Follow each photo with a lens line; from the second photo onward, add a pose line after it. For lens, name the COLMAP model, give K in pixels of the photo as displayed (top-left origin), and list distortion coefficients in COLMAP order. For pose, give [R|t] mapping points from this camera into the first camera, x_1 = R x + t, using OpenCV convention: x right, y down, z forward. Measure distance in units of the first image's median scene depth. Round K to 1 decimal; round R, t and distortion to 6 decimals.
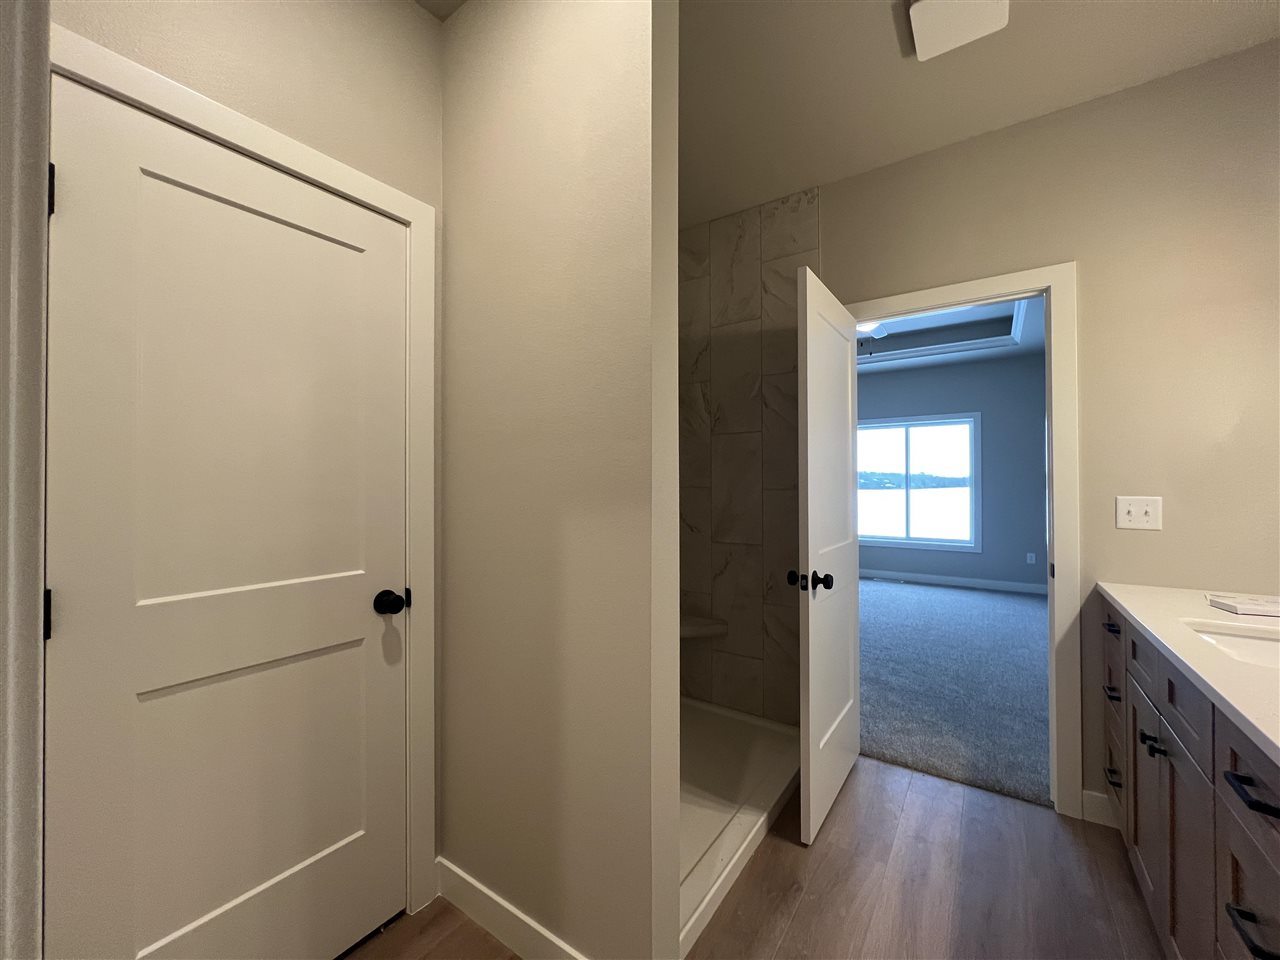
lens RADIAL K [[511.3, 0, 640.0], [0, 511.3, 480.0], [0, 0, 1]] dist [0.000012, -0.000051]
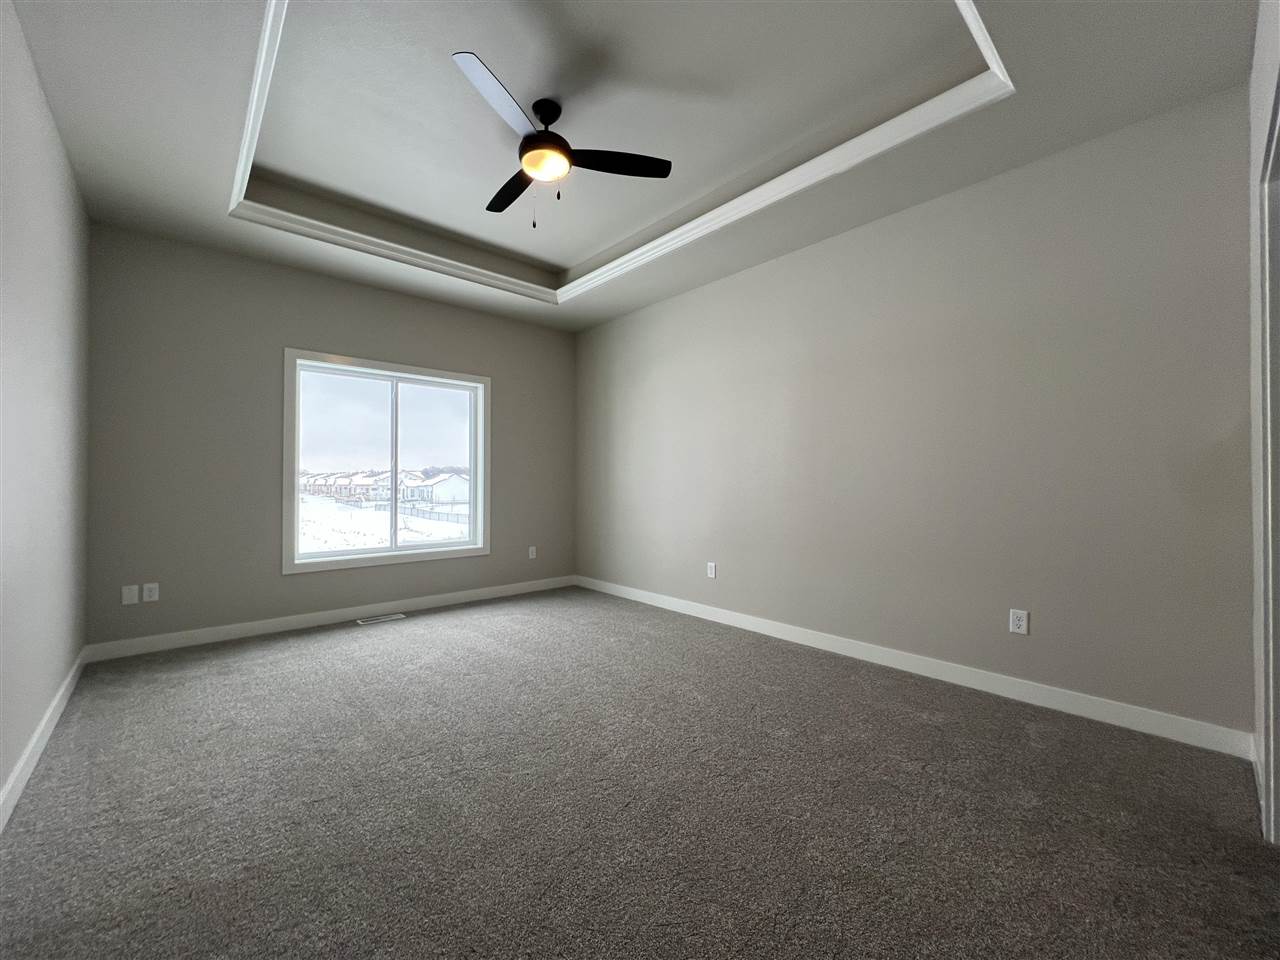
lens RADIAL K [[511.3, 0, 640.0], [0, 511.3, 480.0], [0, 0, 1]] dist [0.000012, -0.000051]
pose [[0.226918, 0.009202, 0.973870, -0.056453], [-0.008460, 0.999936, -0.007477, 0.029807], [-0.973877, -0.006543, 0.226982, 0.579900]]
